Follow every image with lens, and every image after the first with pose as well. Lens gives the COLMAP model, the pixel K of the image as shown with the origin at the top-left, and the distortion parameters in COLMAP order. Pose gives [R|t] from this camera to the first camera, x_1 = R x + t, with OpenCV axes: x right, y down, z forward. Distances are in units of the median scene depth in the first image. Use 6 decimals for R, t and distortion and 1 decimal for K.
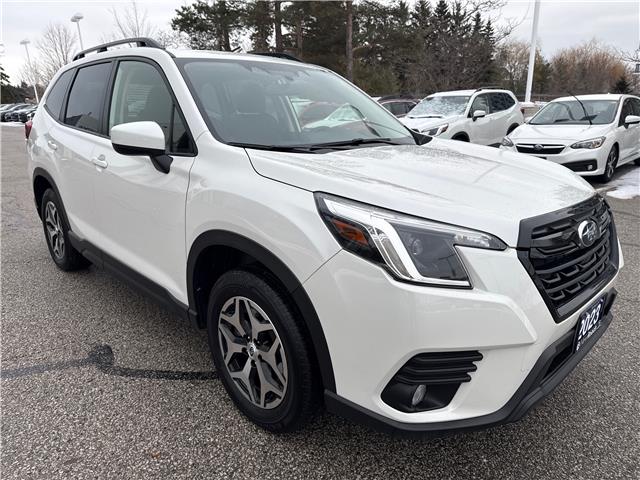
lens RADIAL K [[470.6, 0, 320.0], [0, 470.6, 240.0], [0, 0, 1]] dist [0.037566, -0.003741]
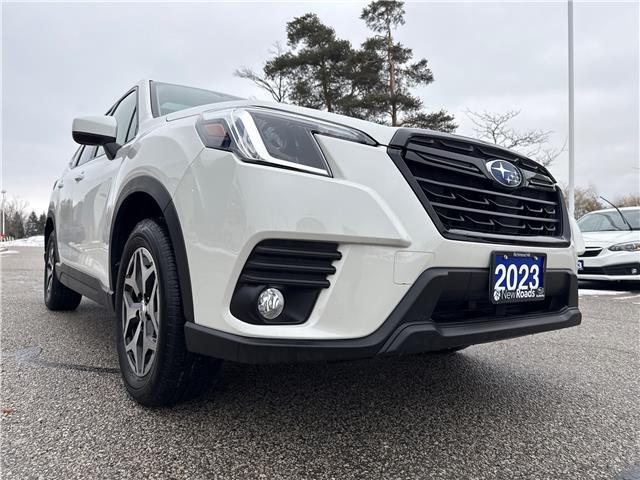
lens RADIAL K [[470.6, 0, 320.0], [0, 470.6, 240.0], [0, 0, 1]] dist [0.037566, -0.003741]
pose [[0.989945, 0.024334, -0.139347, 0.409103], [-0.066370, 0.949832, -0.305637, 0.467138], [0.124919, 0.311812, 0.941896, 0.184804]]
